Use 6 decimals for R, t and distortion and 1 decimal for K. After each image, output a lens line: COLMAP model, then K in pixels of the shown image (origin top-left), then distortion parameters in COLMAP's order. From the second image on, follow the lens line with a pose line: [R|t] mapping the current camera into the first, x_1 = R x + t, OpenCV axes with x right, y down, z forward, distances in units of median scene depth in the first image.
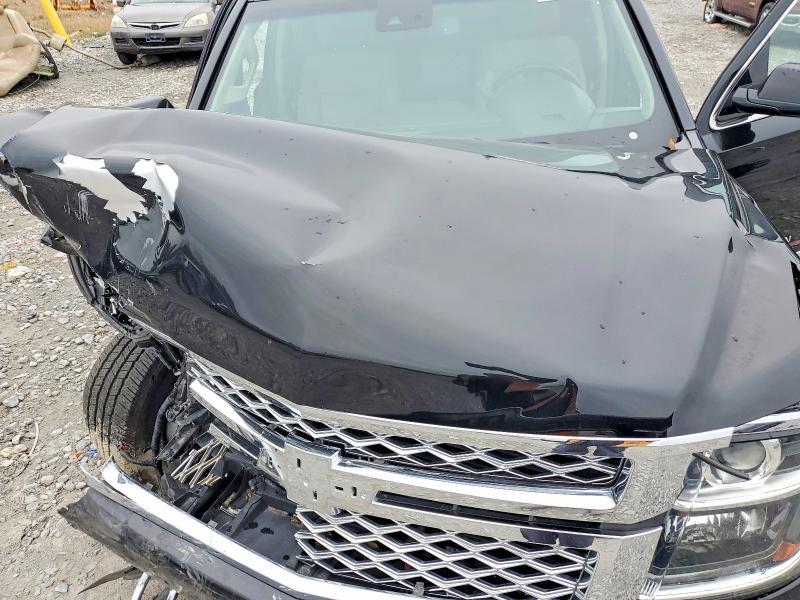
lens RADIAL K [[612.8, 0, 402.5], [0, 612.8, 299.7], [0, 0, 1]] dist [0.011950, 0.015273]
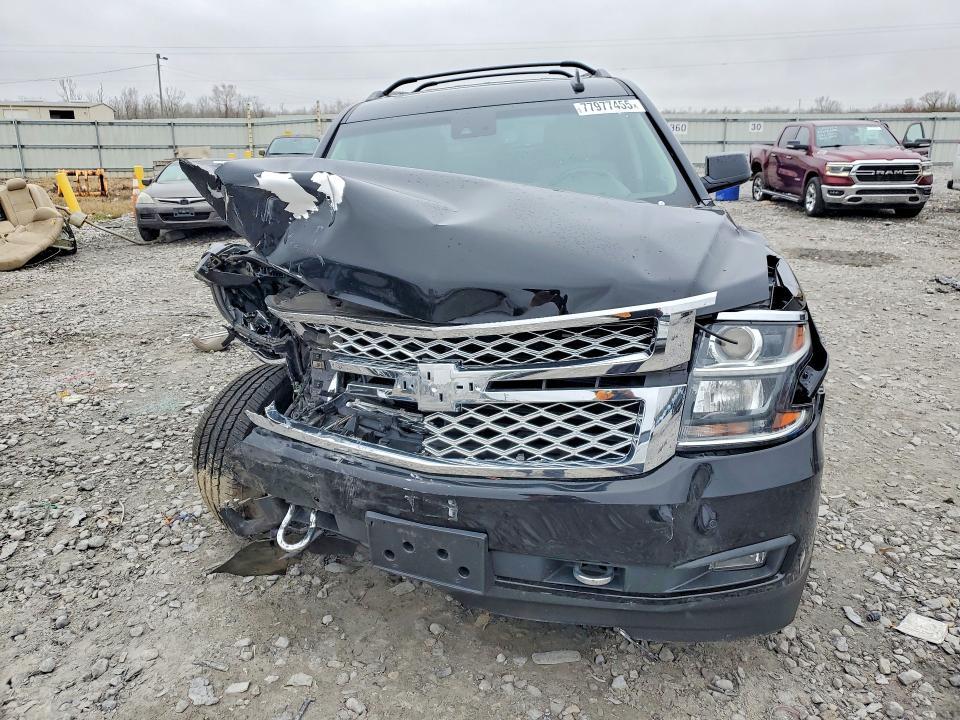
lens RADIAL K [[735.4, 0, 477.0], [0, 735.4, 355.8], [0, 0, 1]] dist [0.011950, 0.015273]
pose [[0.998327, -0.022841, 0.053116, -0.070579], [0.034659, 0.971726, -0.233552, 0.293318], [-0.046280, 0.235002, 0.970892, -0.292062]]
